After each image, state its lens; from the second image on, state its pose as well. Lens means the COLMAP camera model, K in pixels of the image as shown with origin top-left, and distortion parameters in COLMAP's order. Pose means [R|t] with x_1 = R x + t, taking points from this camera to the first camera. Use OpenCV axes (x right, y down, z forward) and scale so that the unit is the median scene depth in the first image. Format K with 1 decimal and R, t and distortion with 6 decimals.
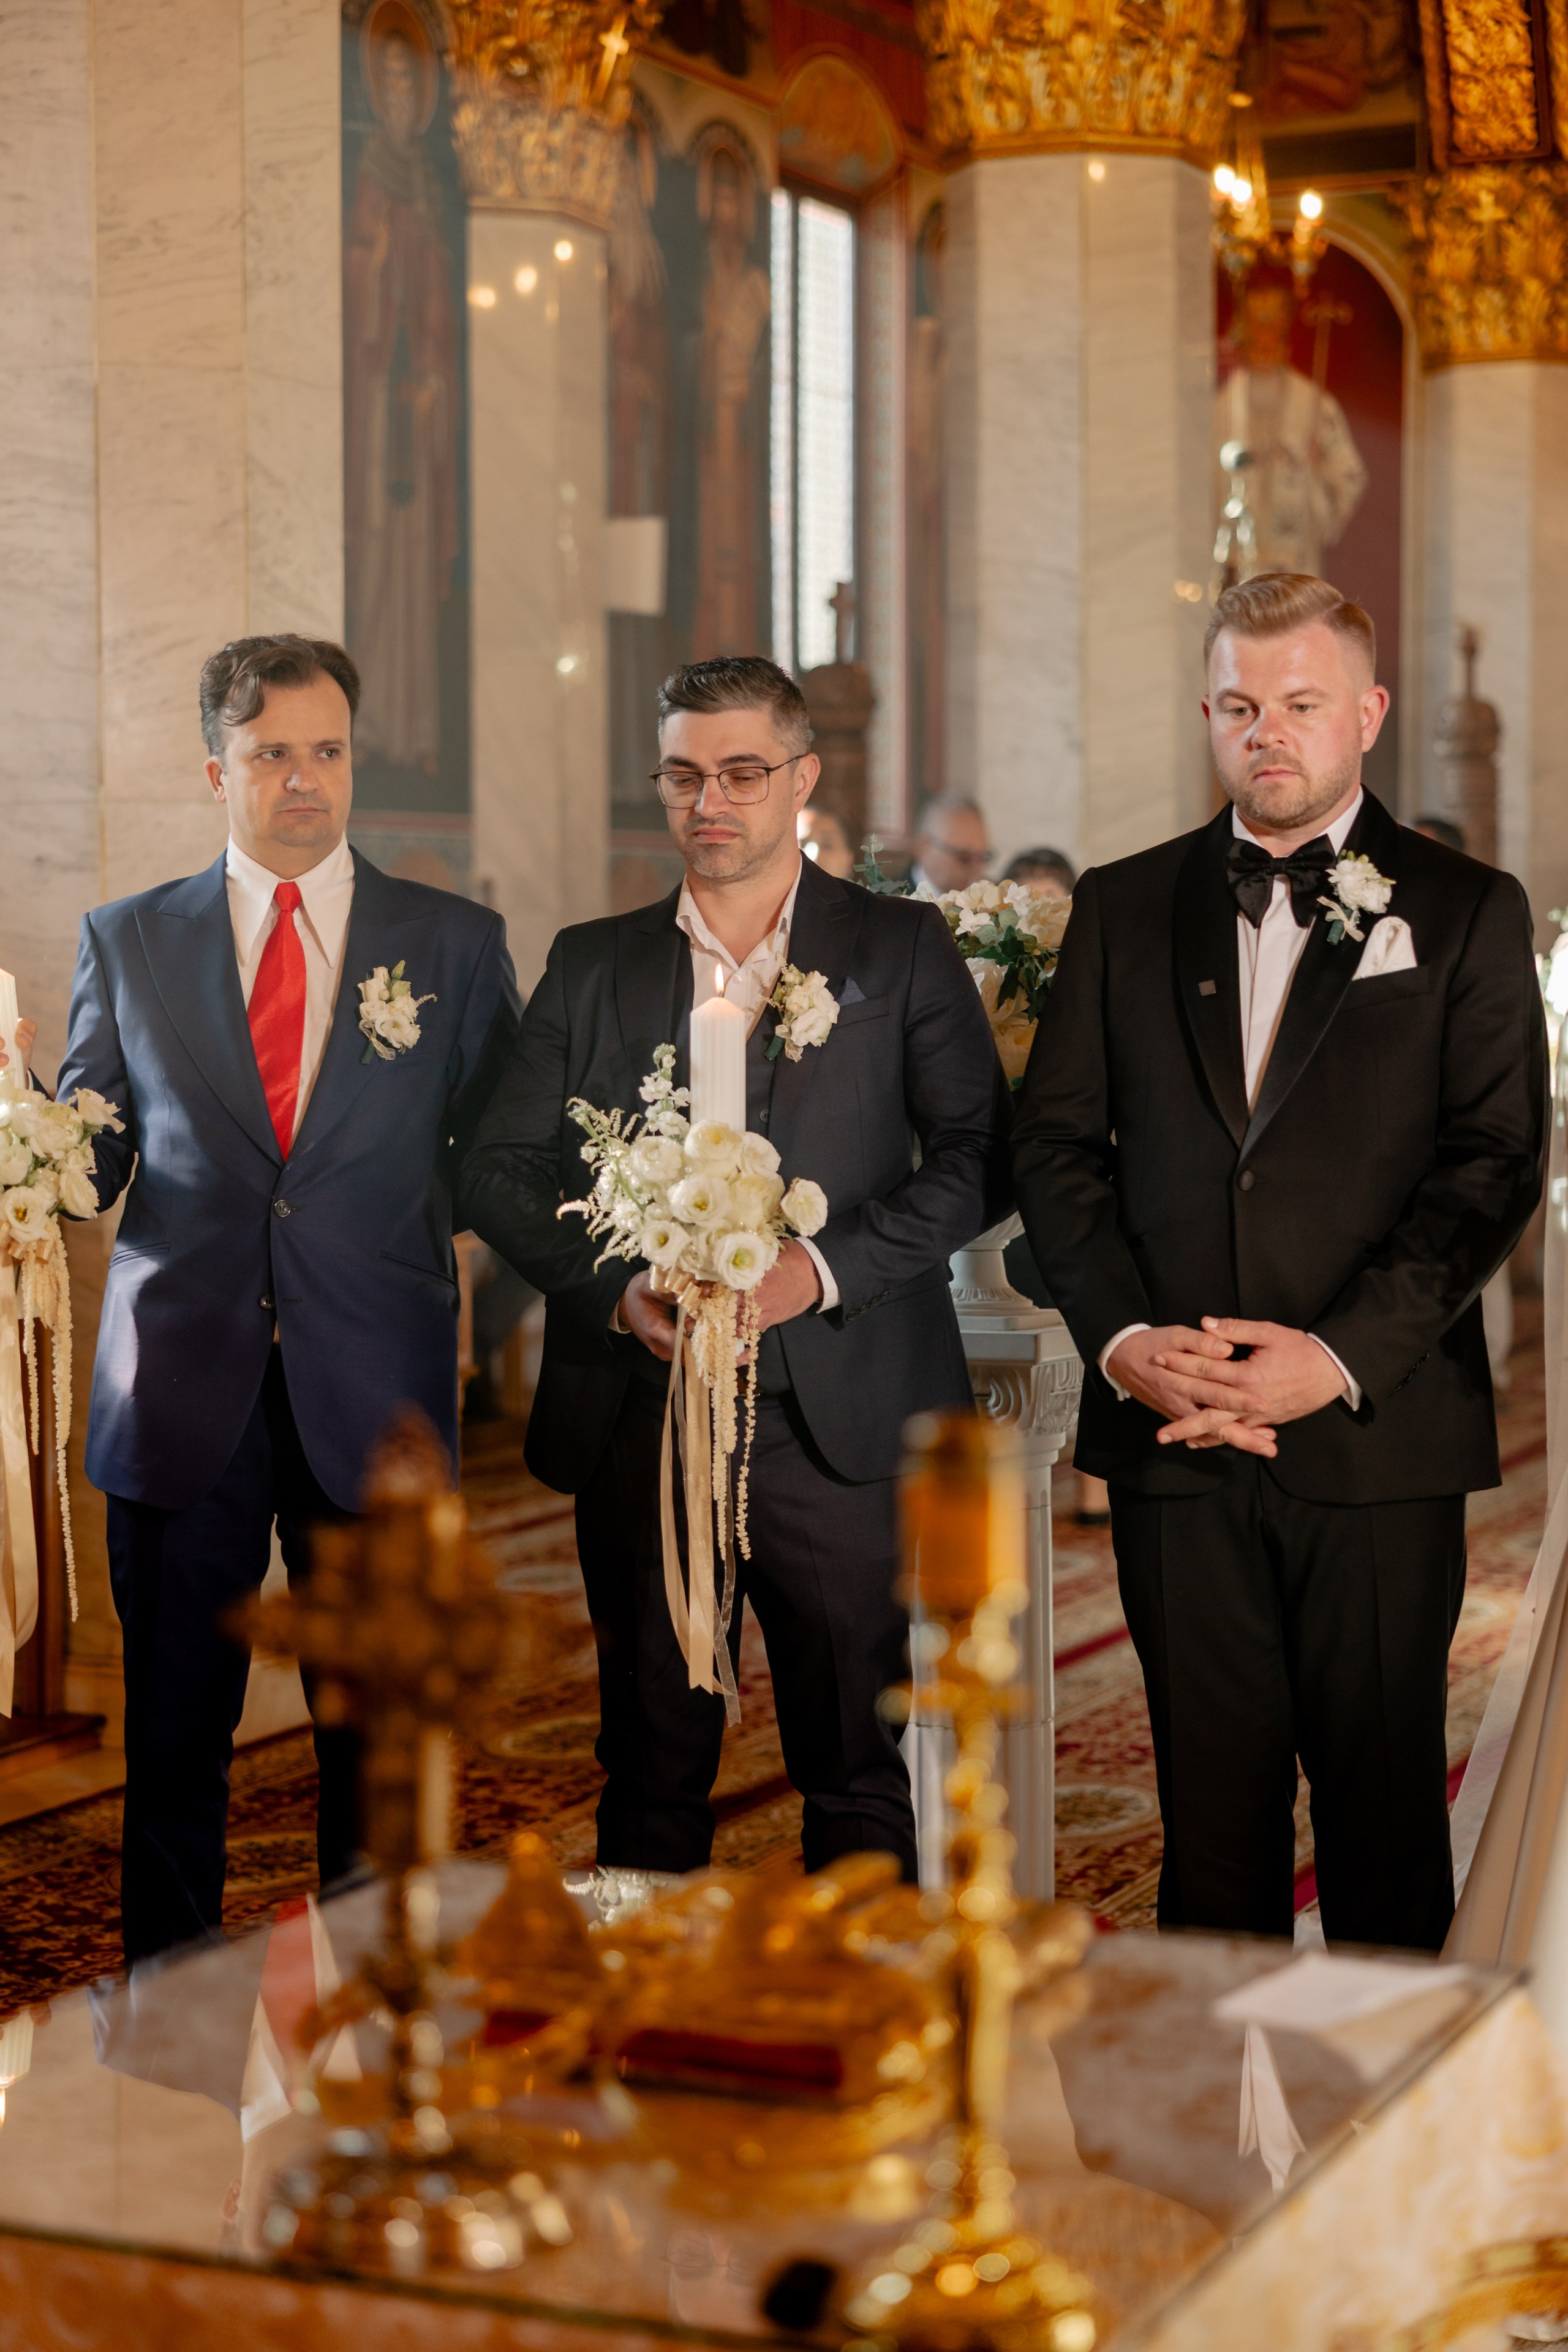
lens RADIAL K [[3930.5, 0, 807.0], [0, 3930.5, 1199.7], [0, 0, 1]] dist [-0.003845, 0.000000]
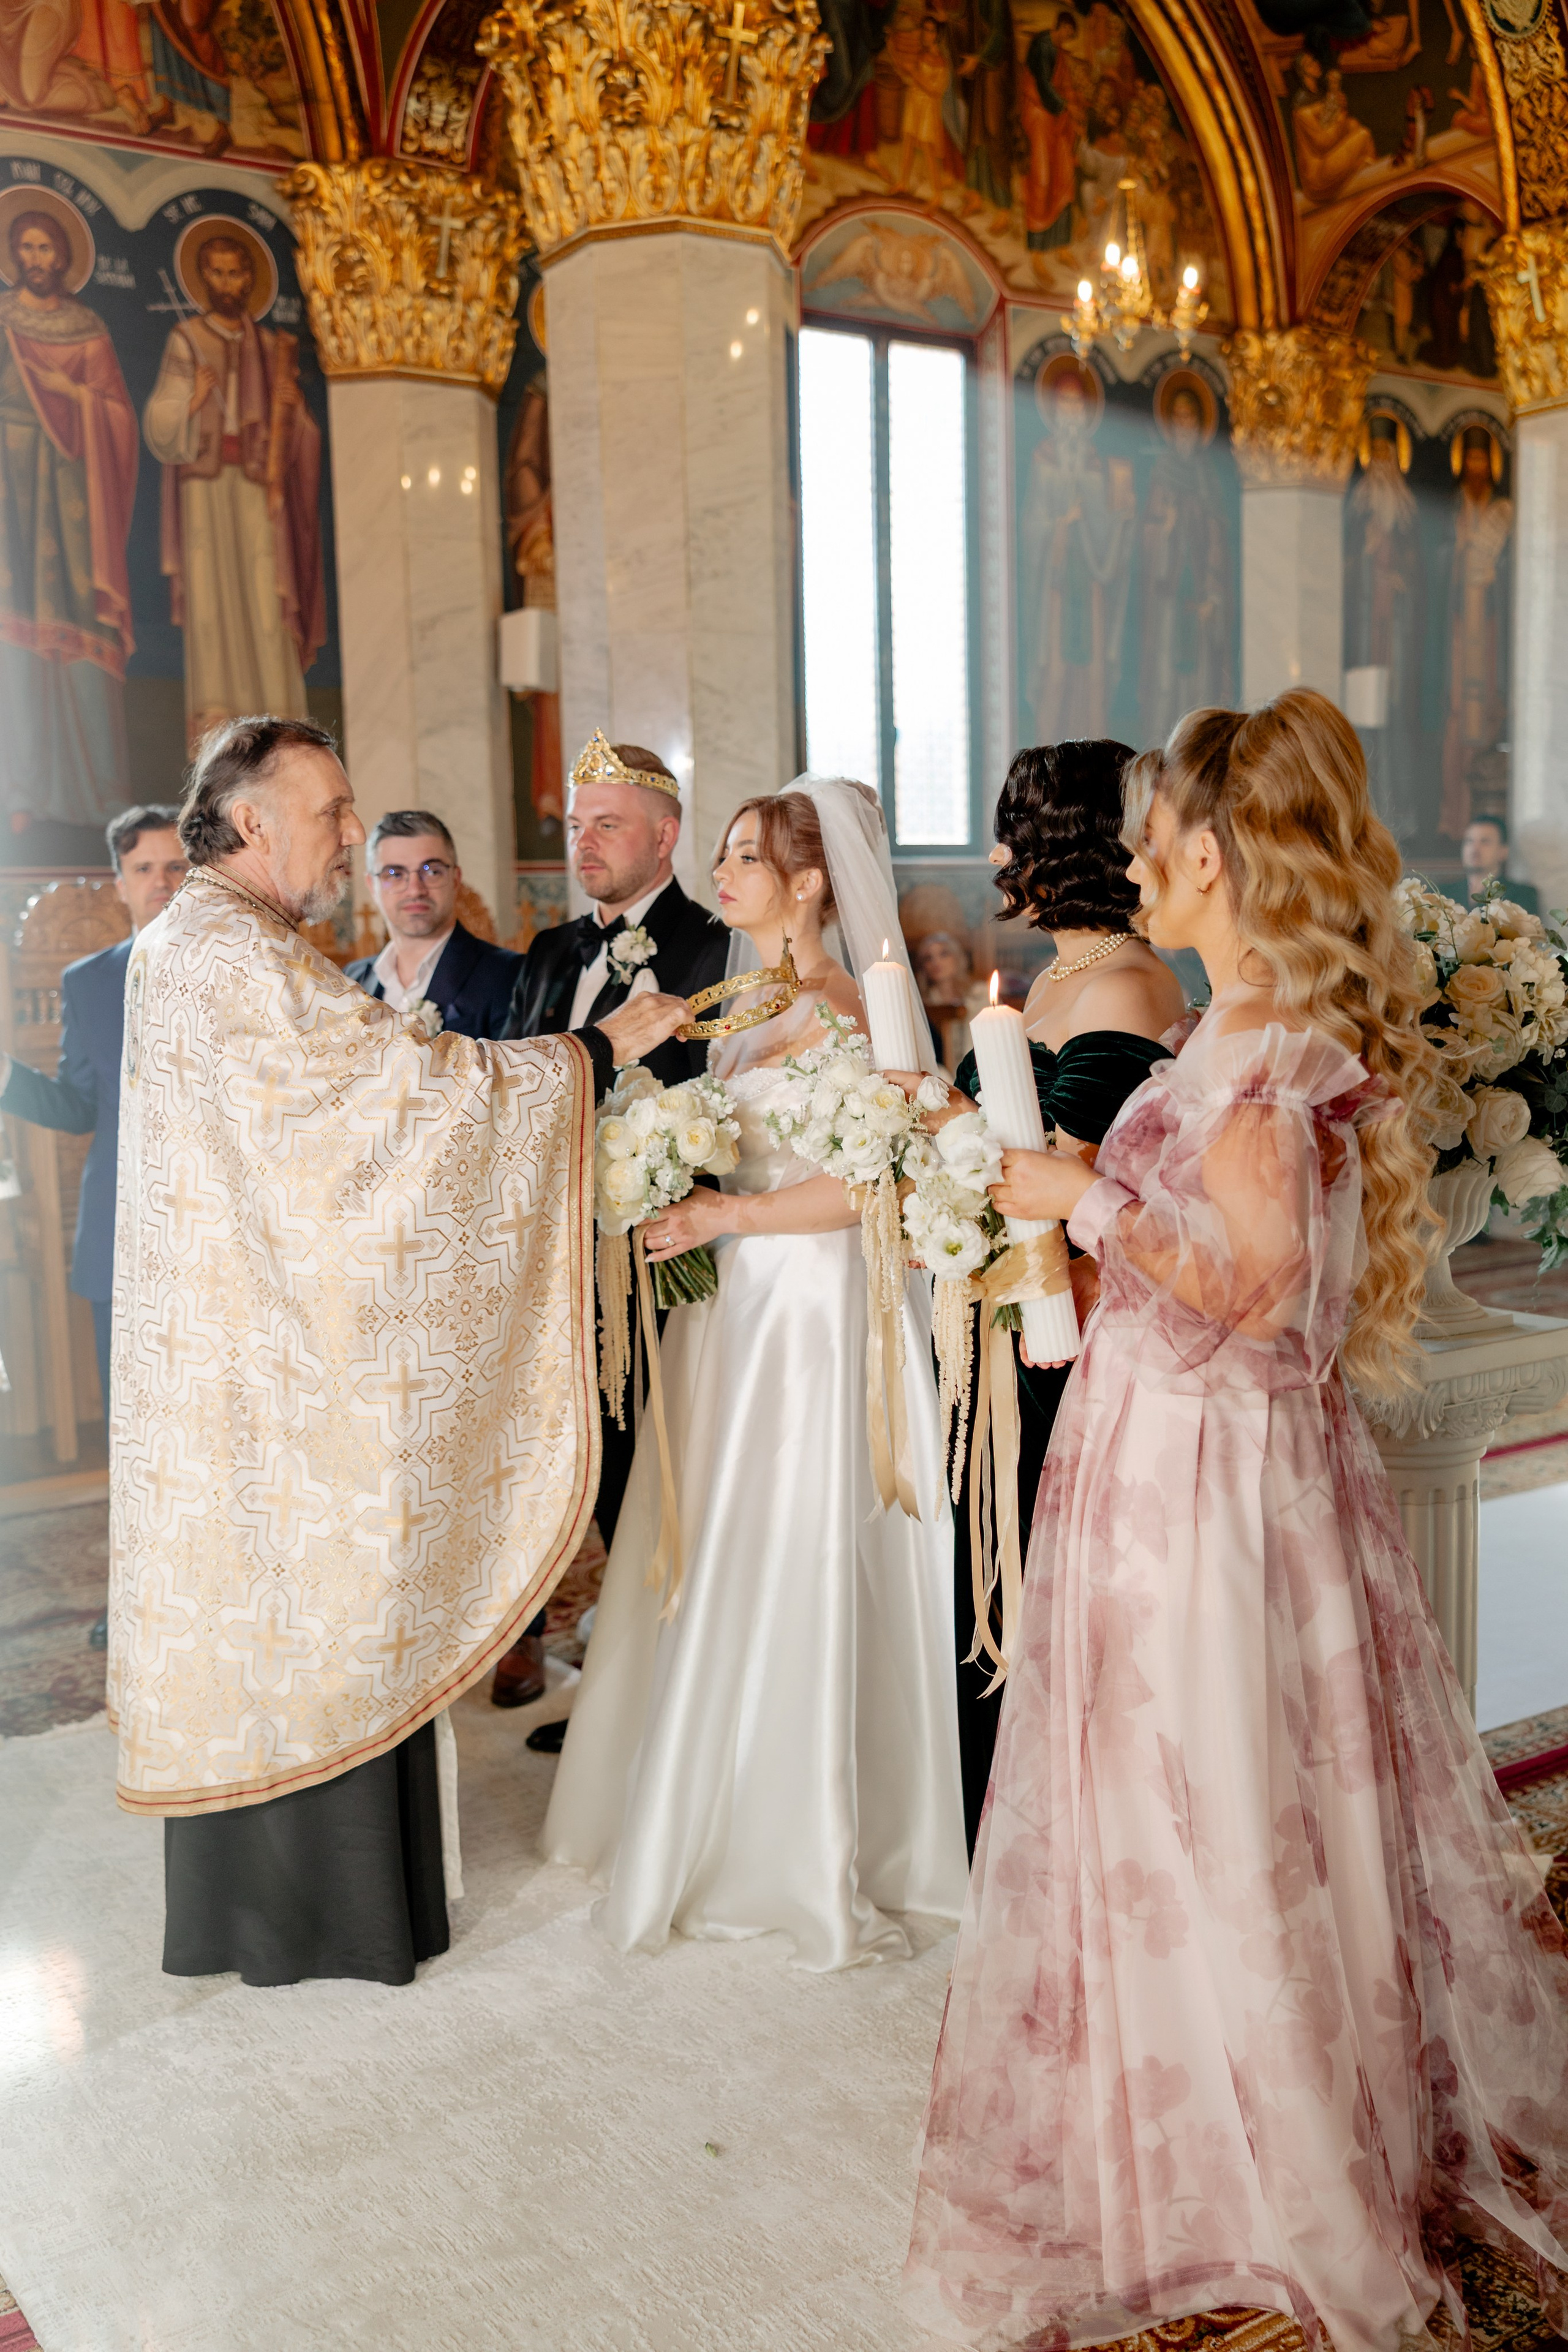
lens RADIAL K [[2170.1, 0, 784.9], [0, 2170.1, 1177.1], [0, 0, 1]] dist [0.013082, 0.000000]
pose [[0.864004, 0.035921, -0.502202, 0.236232], [-0.008750, 0.998372, 0.056356, -0.012703], [0.503409, -0.044298, 0.862912, 0.102037]]
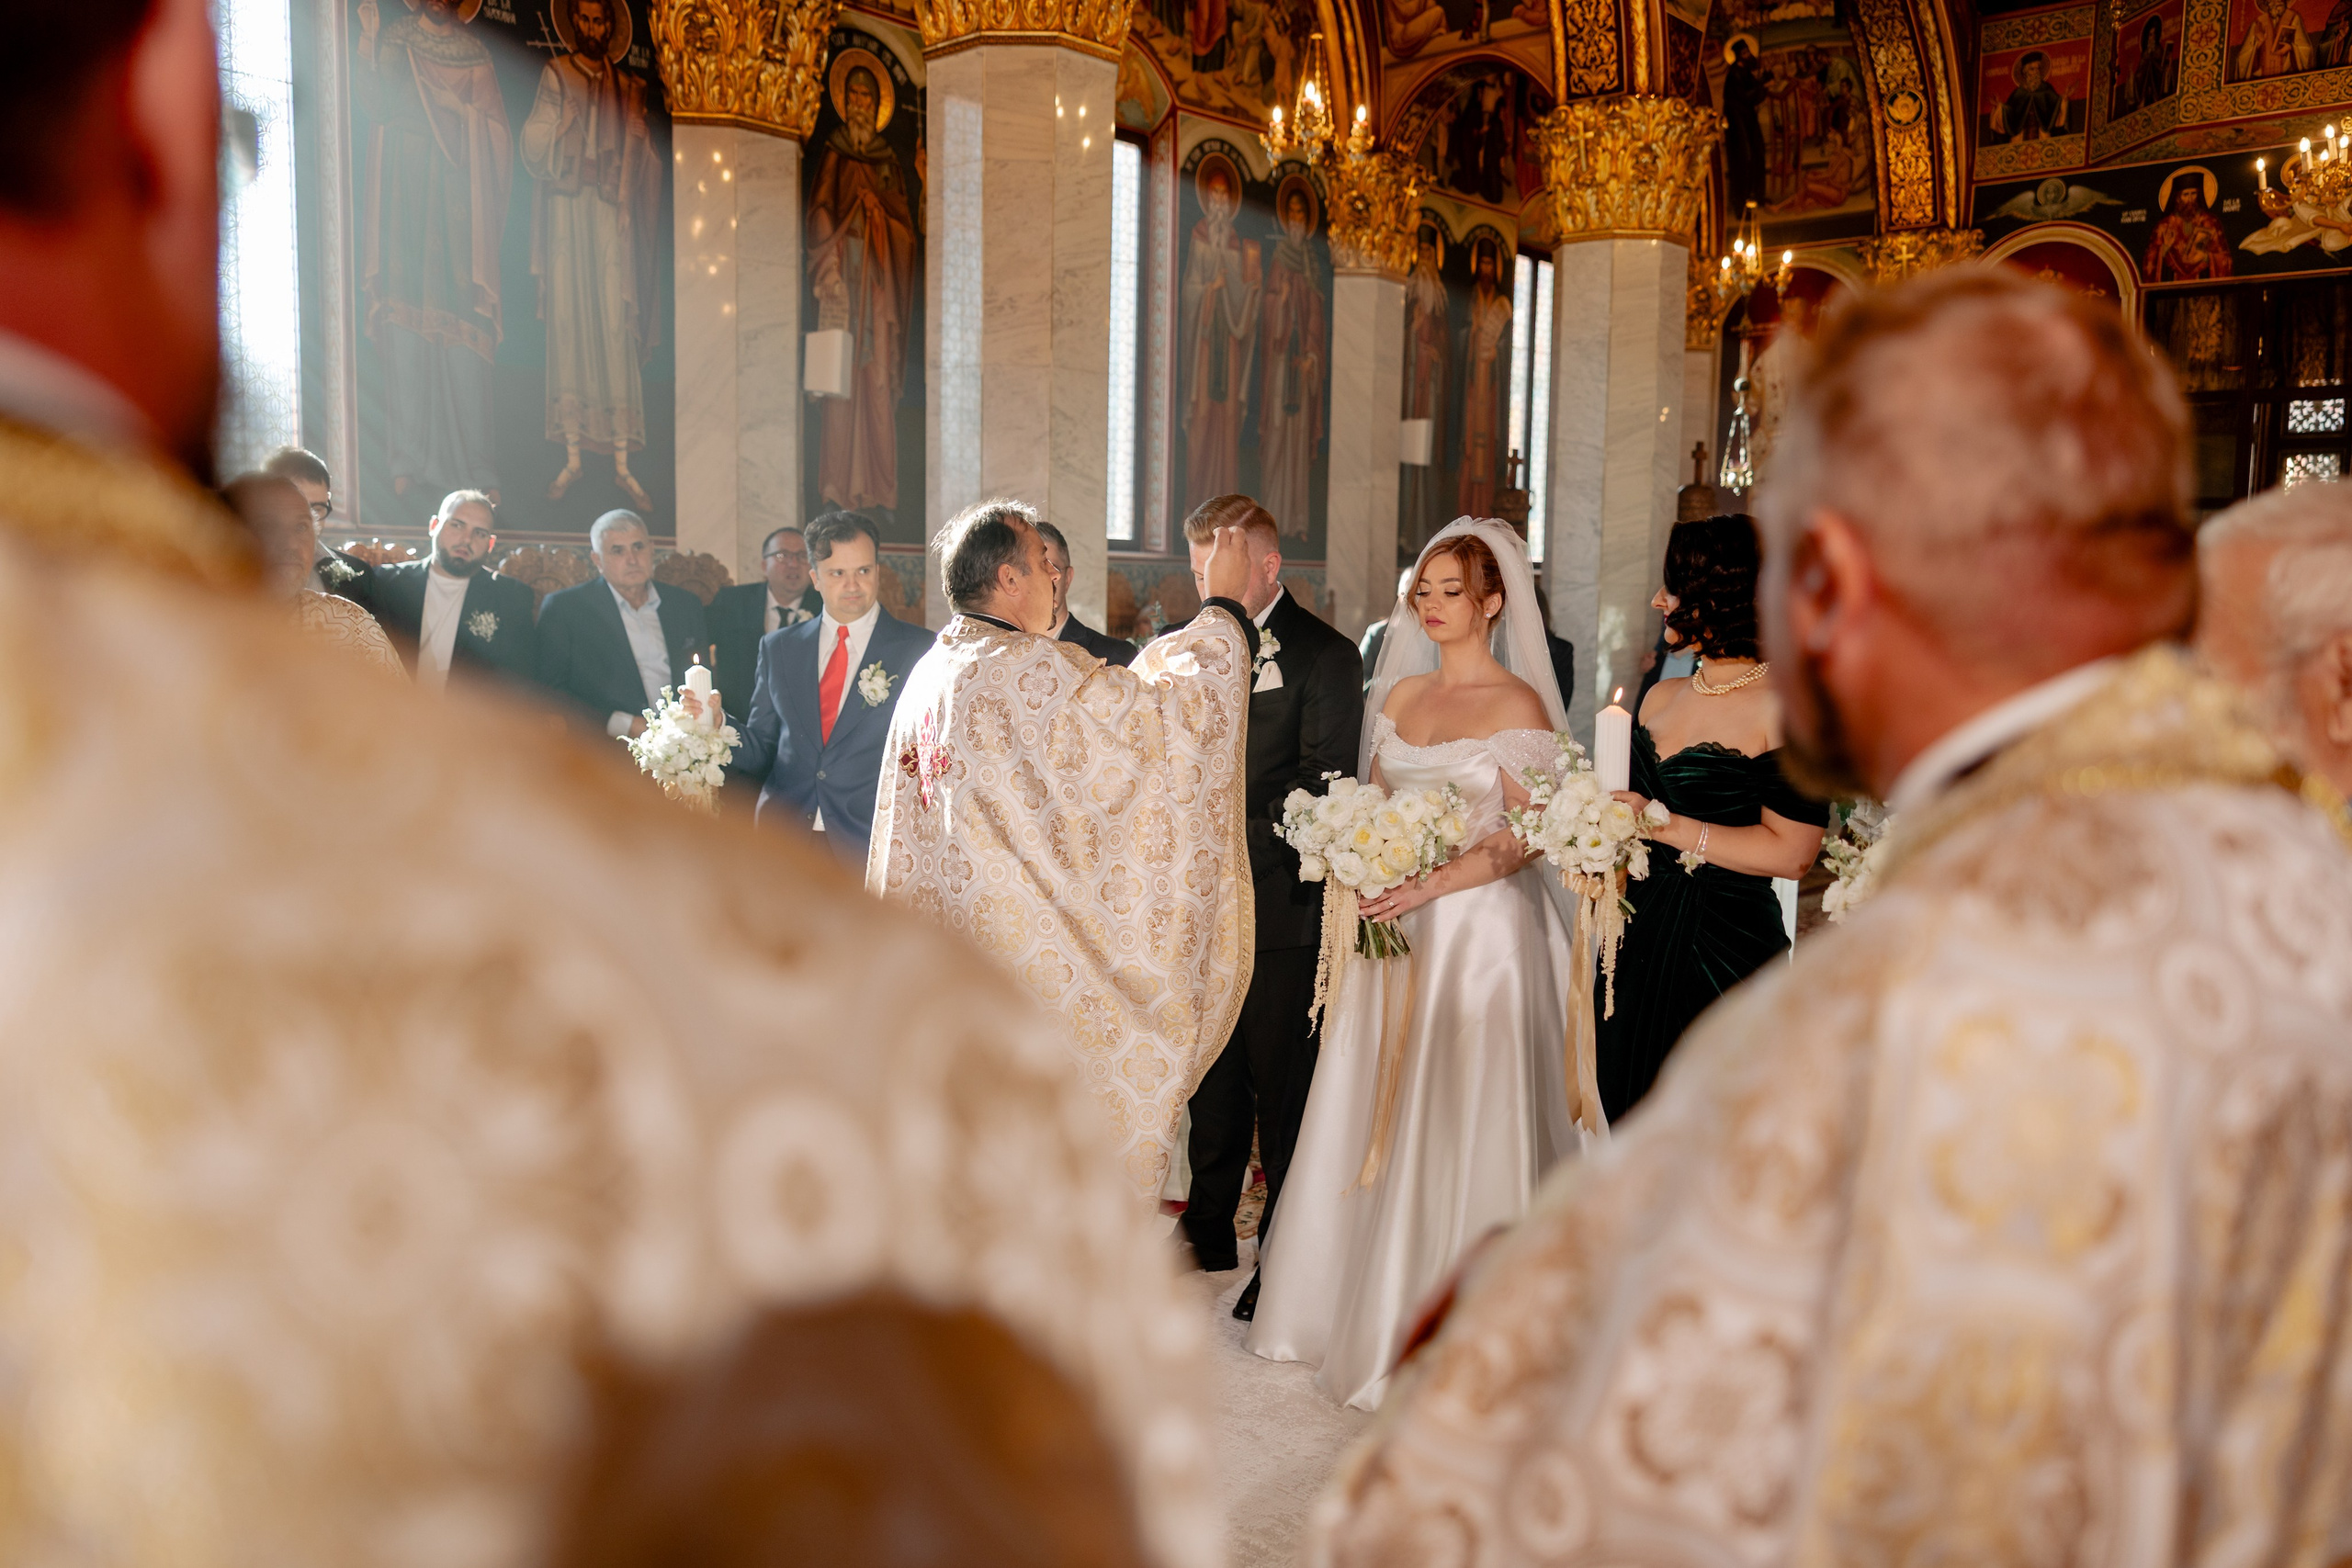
lens RADIAL K [[1826.6, 0, 1199.2], [0, 1826.6, 769.2], [0, 0, 1]] dist [0.010609, -0.001973]
pose [[0.962231, 0.045579, -0.268393, 0.129299], [-0.038615, 0.998768, 0.031171, -0.014749], [0.269483, -0.019629, 0.962805, 0.030311]]
